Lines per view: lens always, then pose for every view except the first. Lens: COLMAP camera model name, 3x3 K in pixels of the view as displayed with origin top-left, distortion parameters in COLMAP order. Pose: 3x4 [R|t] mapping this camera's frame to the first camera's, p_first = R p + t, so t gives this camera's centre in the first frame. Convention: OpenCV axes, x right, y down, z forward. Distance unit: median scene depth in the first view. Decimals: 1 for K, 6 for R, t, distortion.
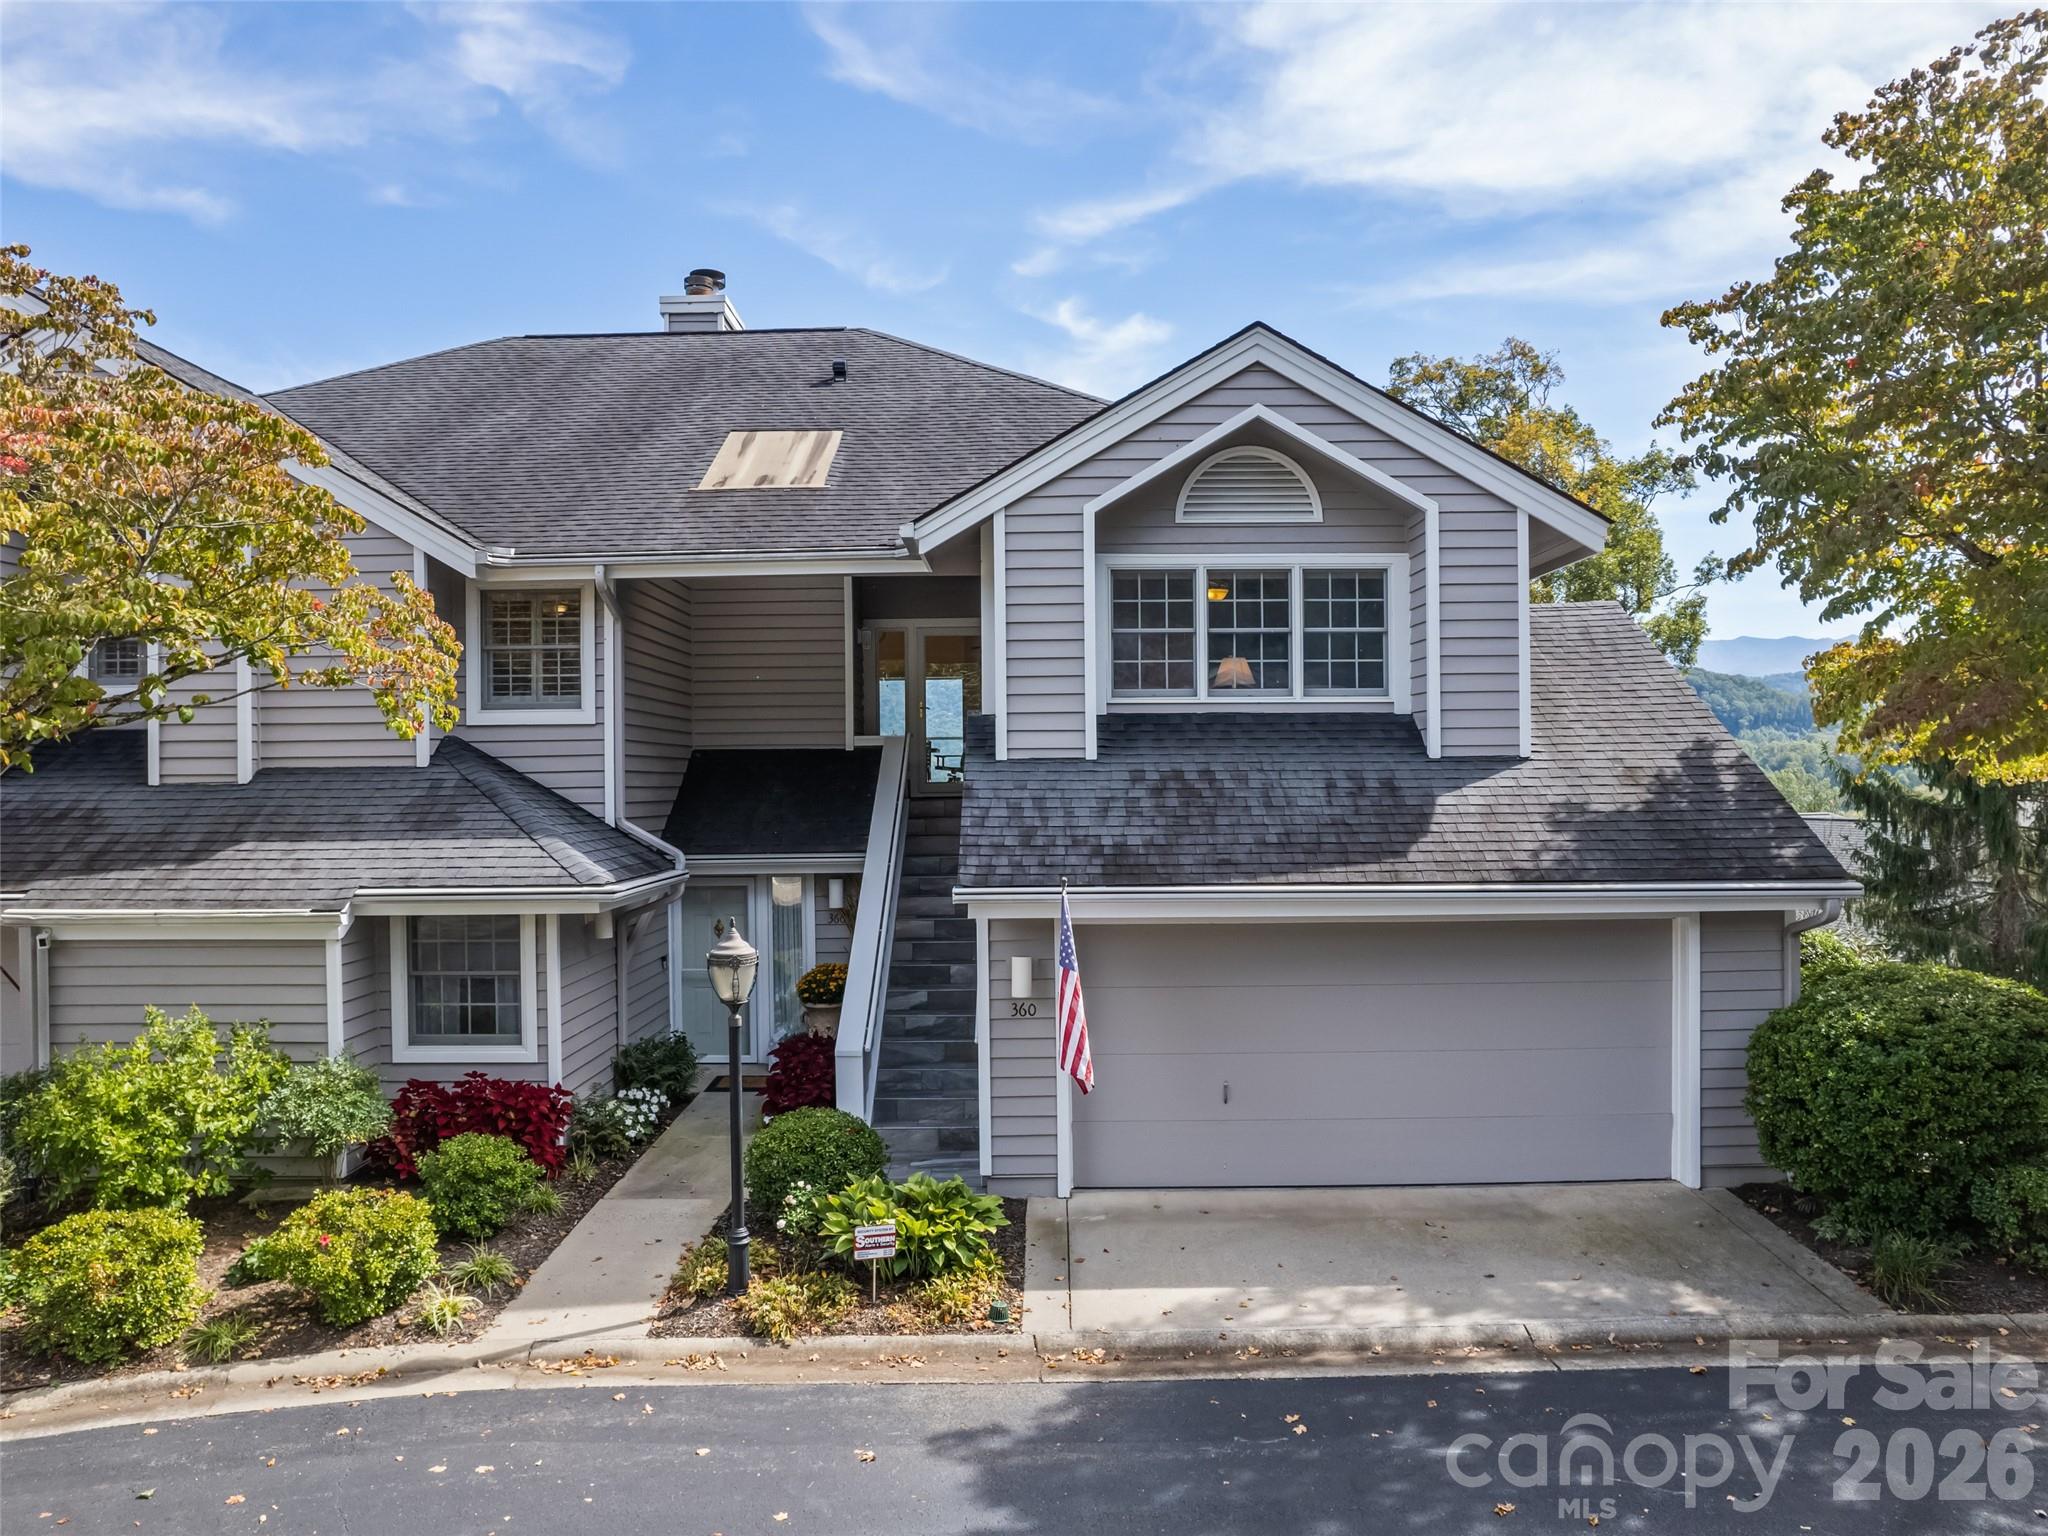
lens RADIAL K [[1488.4, 0, 1024.0], [0, 1488.4, 768.0], [0, 0, 1]] dist [-0.086689, 0.071703]
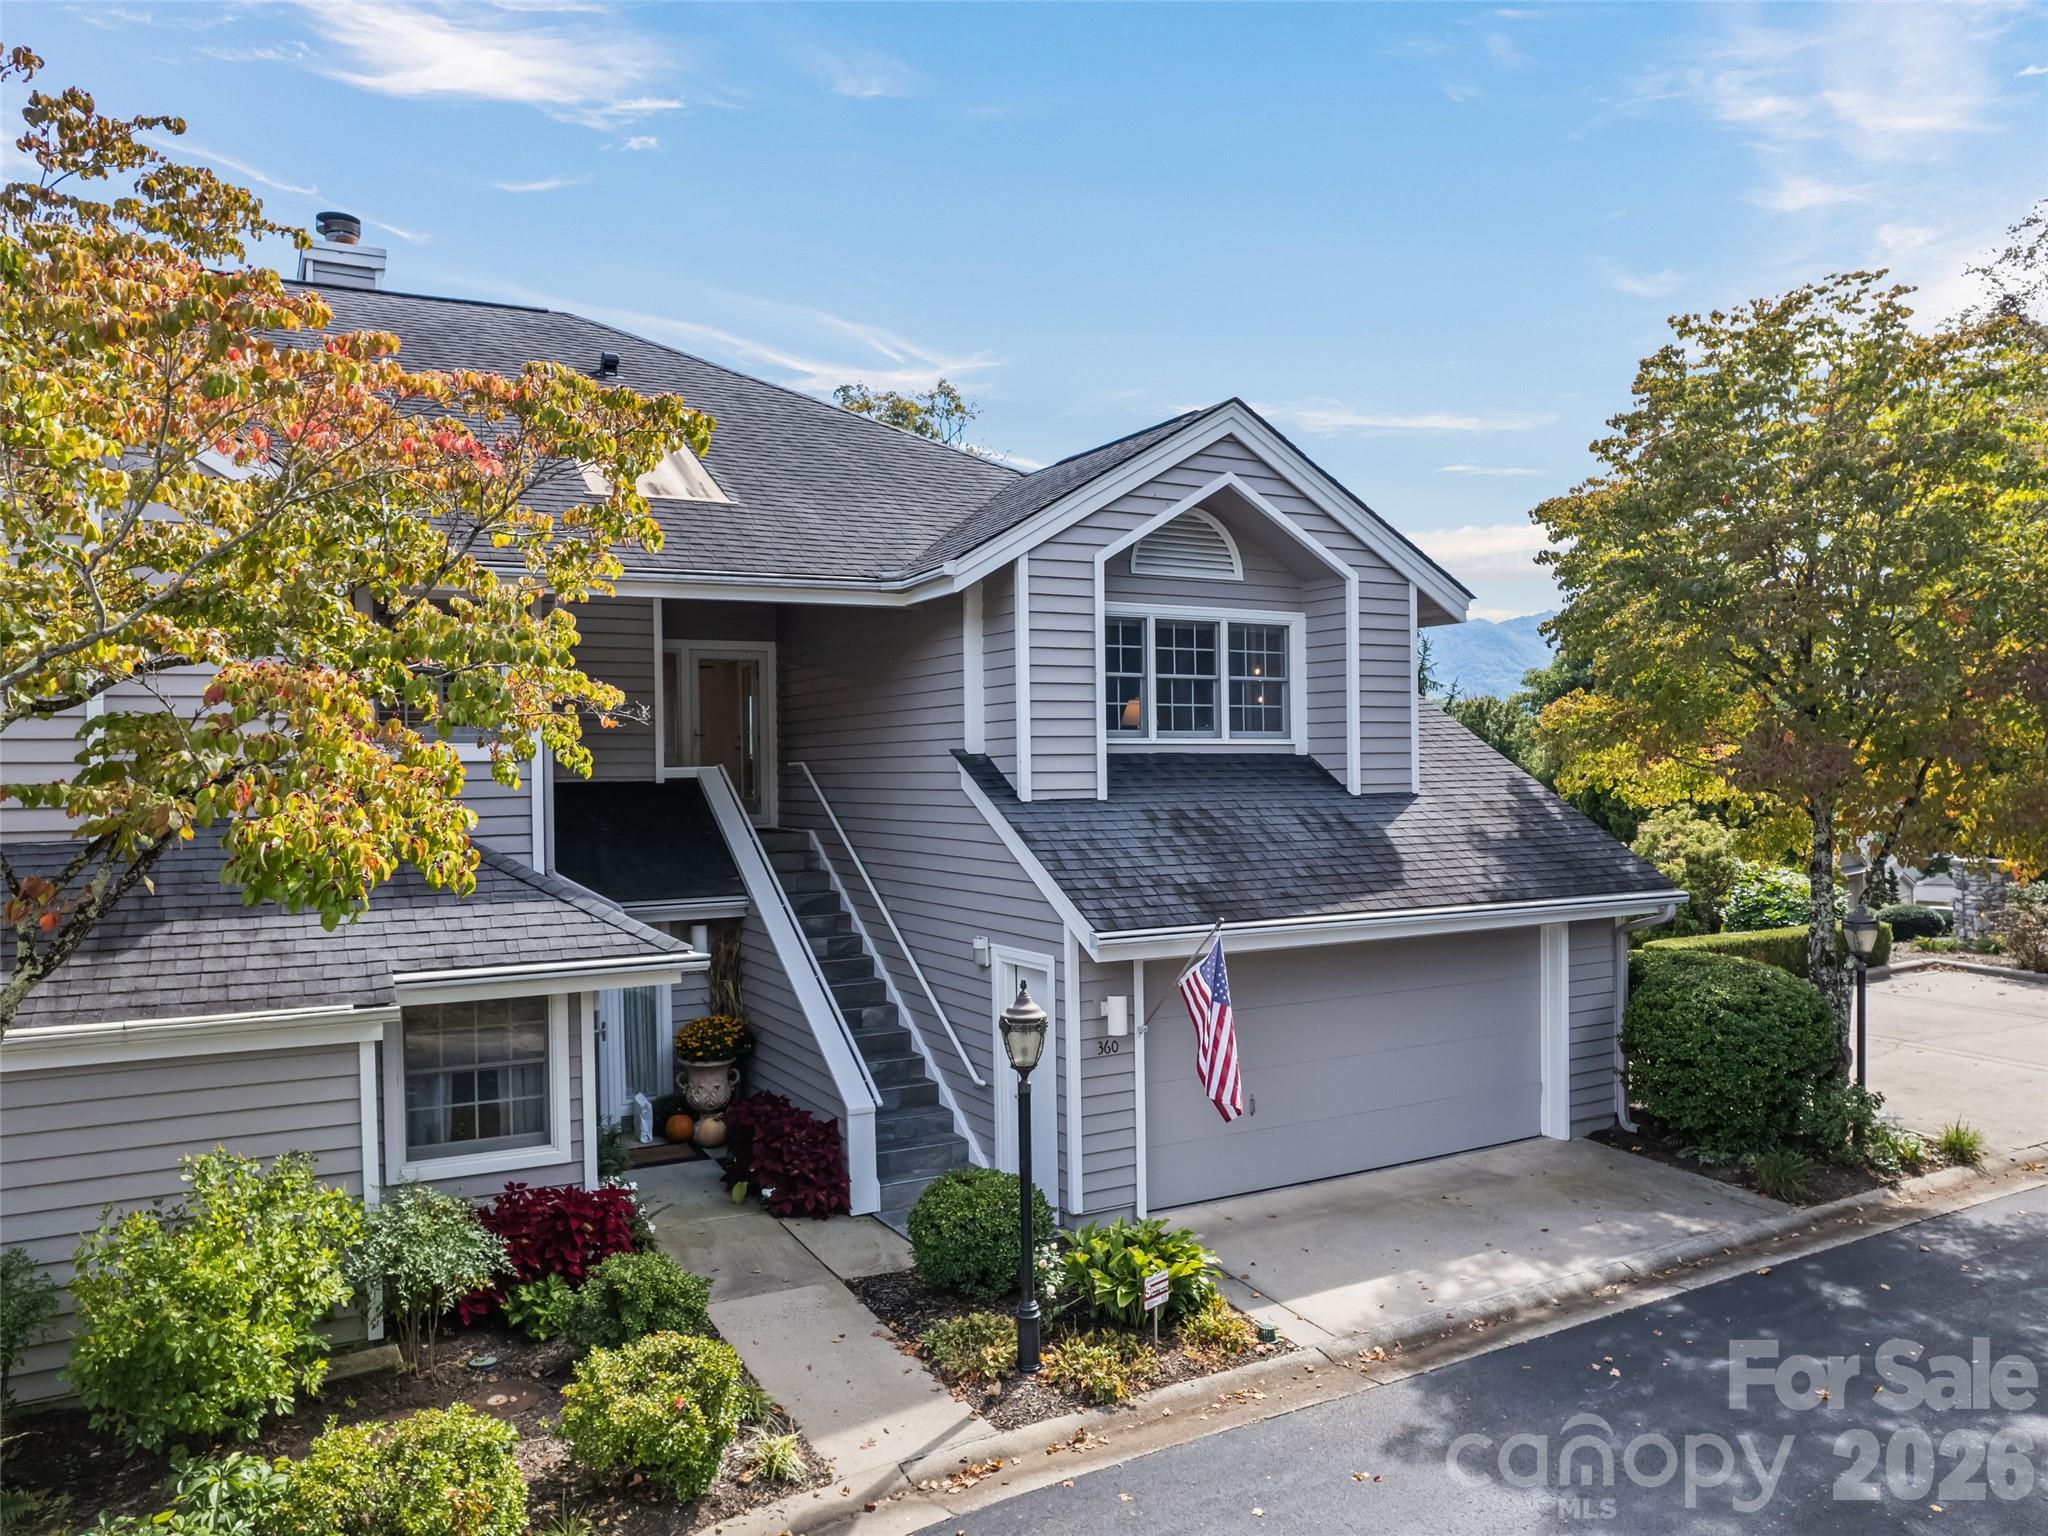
lens RADIAL K [[1488.4, 0, 1024.0], [0, 1488.4, 768.0], [0, 0, 1]] dist [-0.086689, 0.071703]
pose [[0.870979, -0.001248, 0.491318, -0.503493], [0.002049, 0.999997, -0.001092, -0.026447], [-0.491315, 0.001958, 0.870980, 0.121477]]
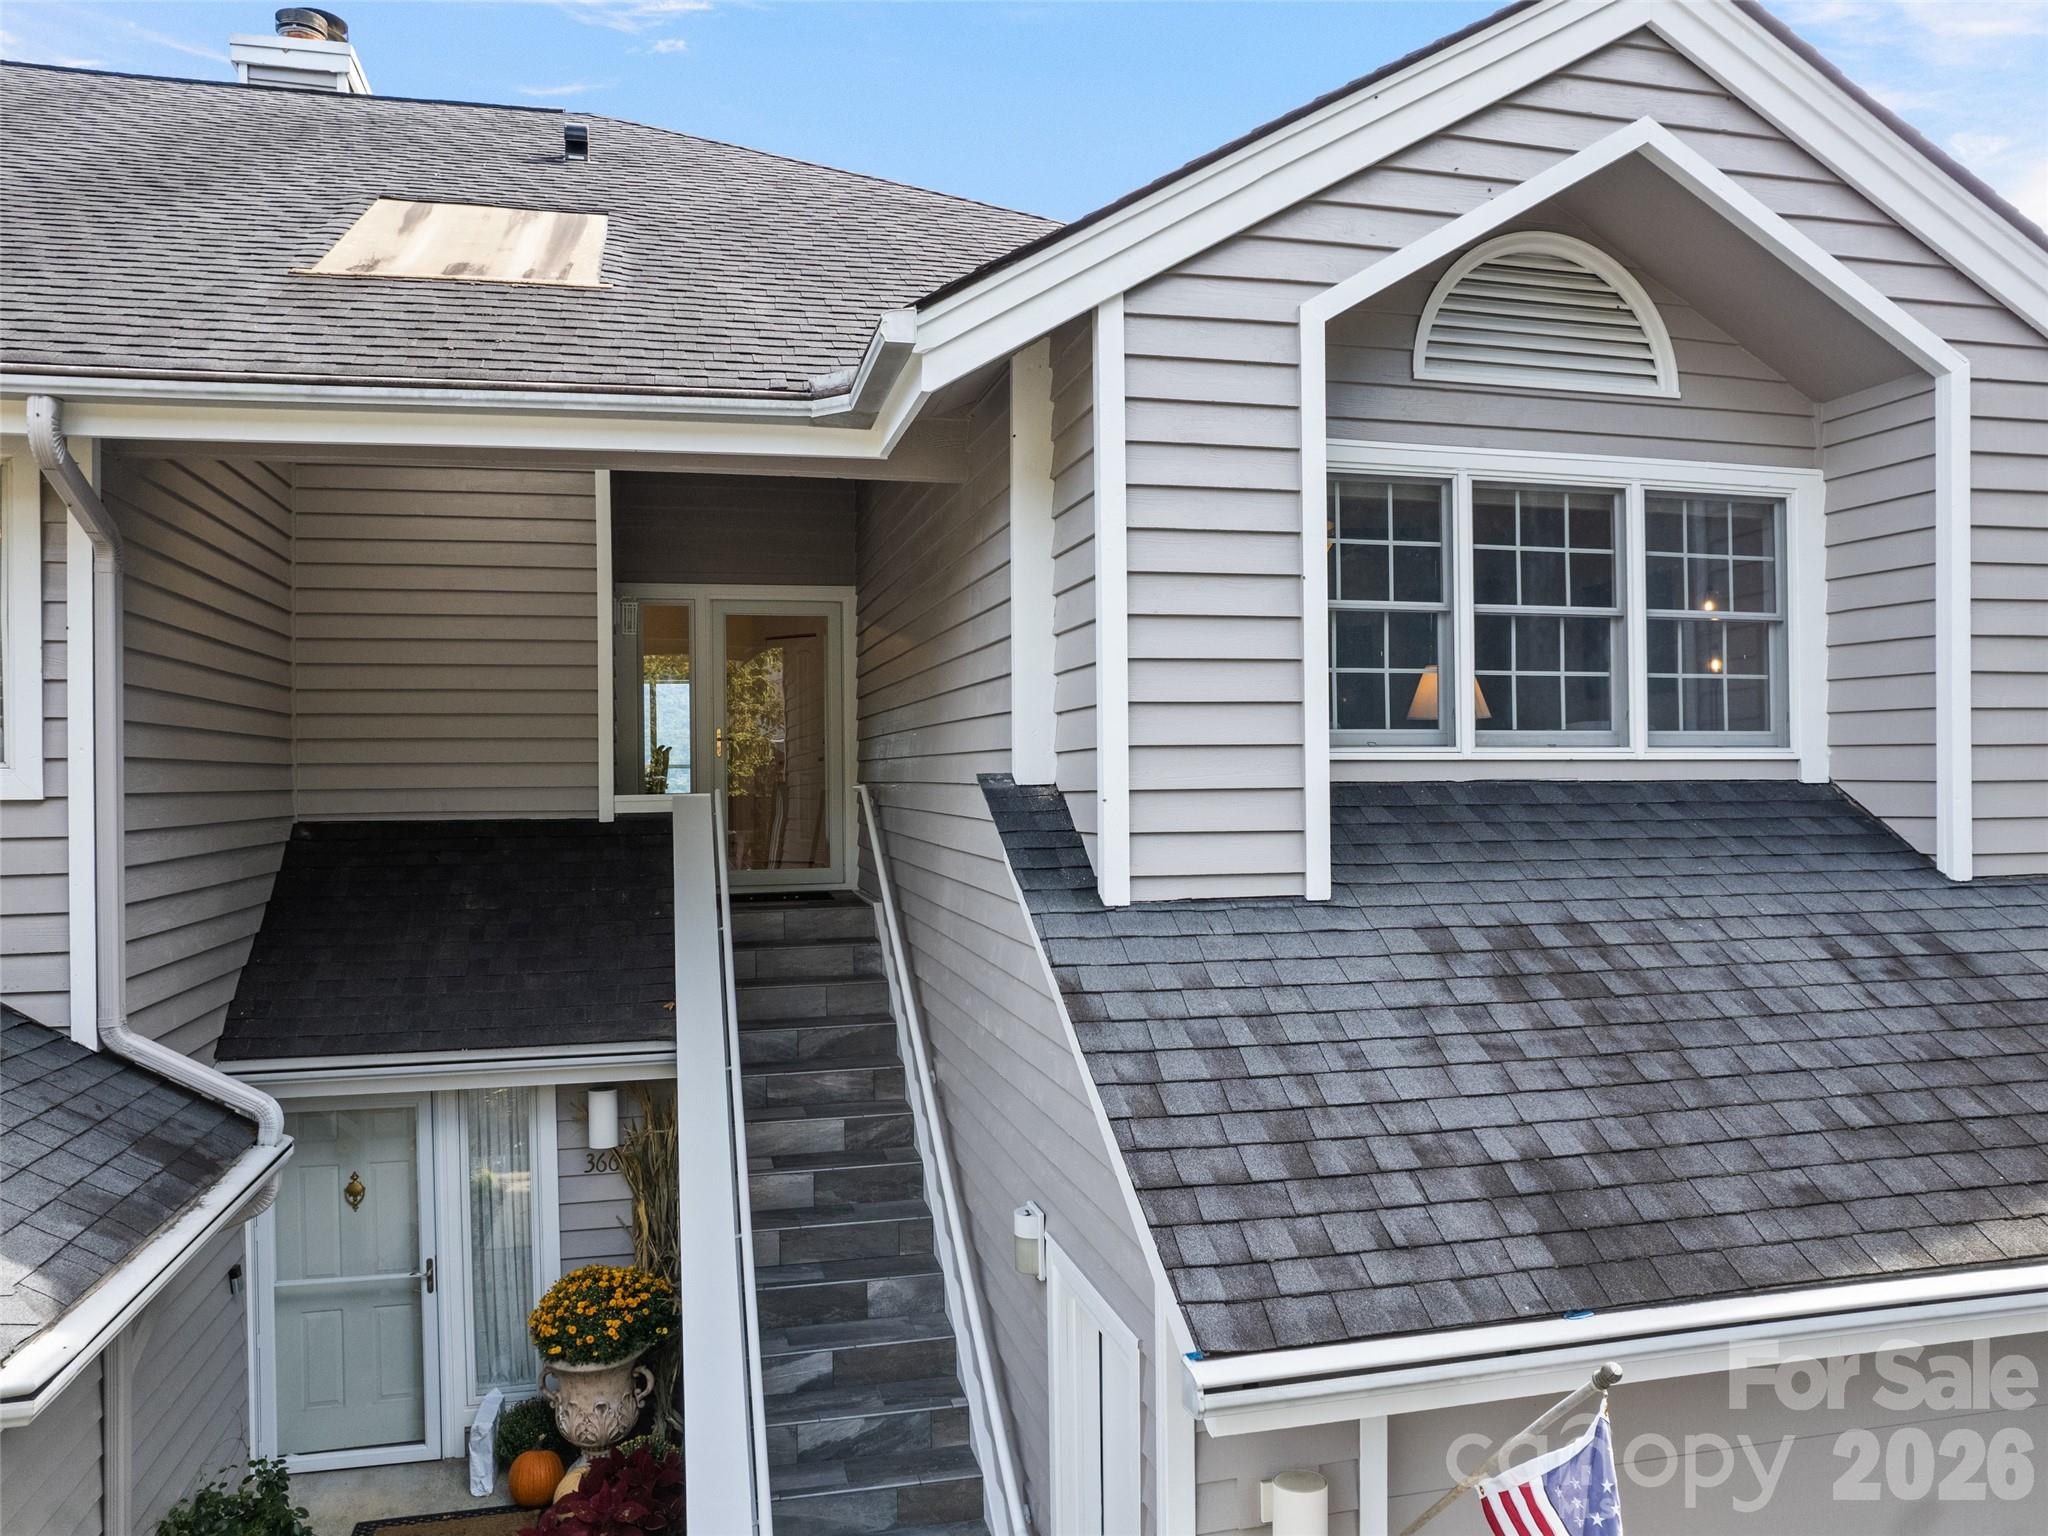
lens RADIAL K [[1488.4, 0, 1024.0], [0, 1488.4, 768.0], [0, 0, 1]] dist [-0.086689, 0.071703]
pose [[0.968928, 0.001183, 0.247341, -0.139496], [-0.001273, 0.999999, 0.000206, -0.042783], [-0.247340, -0.000514, 0.968929, 0.599494]]
